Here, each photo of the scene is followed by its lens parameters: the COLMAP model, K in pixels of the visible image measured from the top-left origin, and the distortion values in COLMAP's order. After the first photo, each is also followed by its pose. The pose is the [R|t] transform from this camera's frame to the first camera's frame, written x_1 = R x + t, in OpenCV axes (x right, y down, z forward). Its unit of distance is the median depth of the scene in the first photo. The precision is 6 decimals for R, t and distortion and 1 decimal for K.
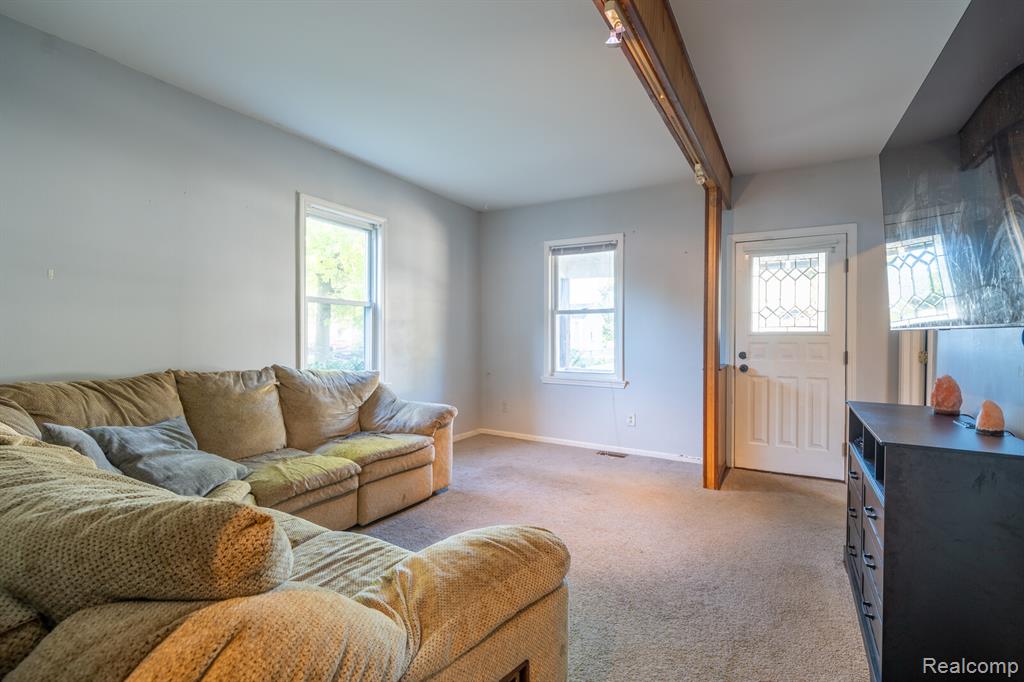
lens RADIAL K [[471.0, 0, 510.1], [0, 471.0, 342.0], [0, 0, 1]] dist [0.016950, -0.005650]
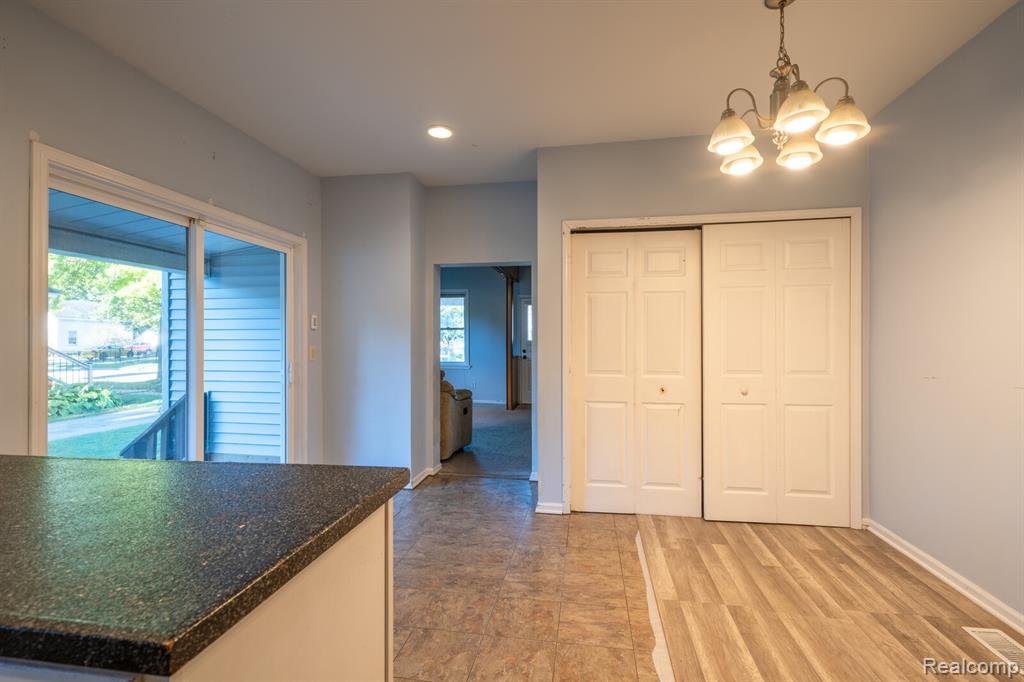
lens RADIAL K [[471.0, 0, 513.6], [0, 471.0, 340.3], [0, 0, 1]] dist [0.016950, -0.005650]
pose [[0.928504, -0.005026, 0.371288, -0.345614], [0.006904, 0.999969, -0.003729, -0.013935], [-0.371258, 0.006026, 0.928510, -0.968958]]
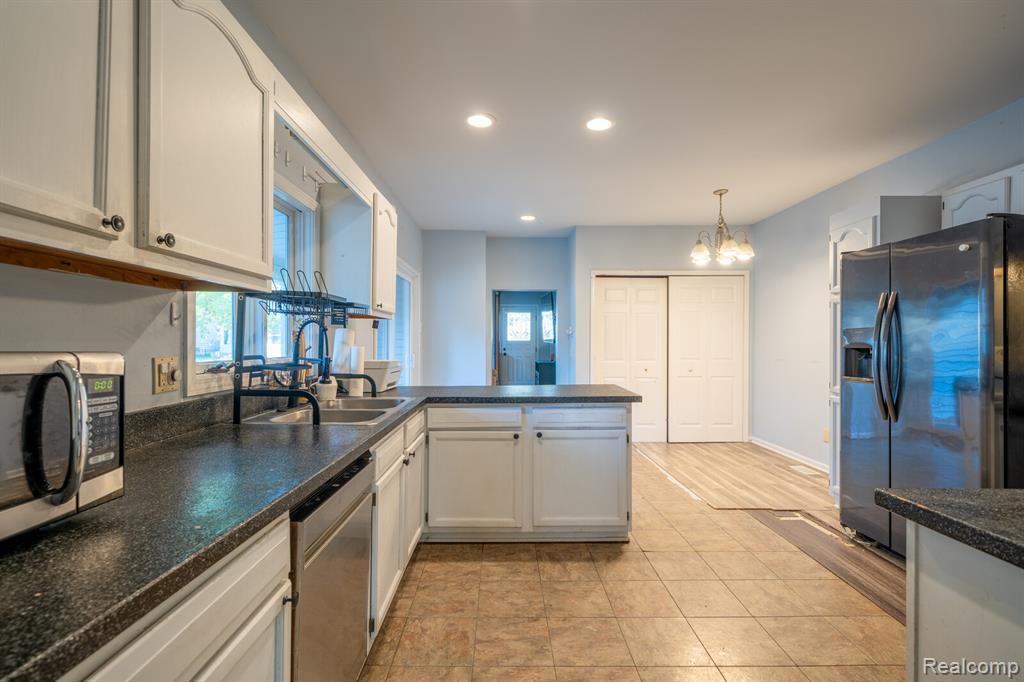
lens RADIAL K [[471.0, 0, 508.4], [0, 471.0, 342.7], [0, 0, 1]] dist [0.016950, -0.005650]
pose [[0.854441, 0.000380, 0.519549, -0.877590], [-0.000794, 1.000000, 0.000574, -0.010617], [-0.519549, -0.000904, 0.854440, -1.292509]]
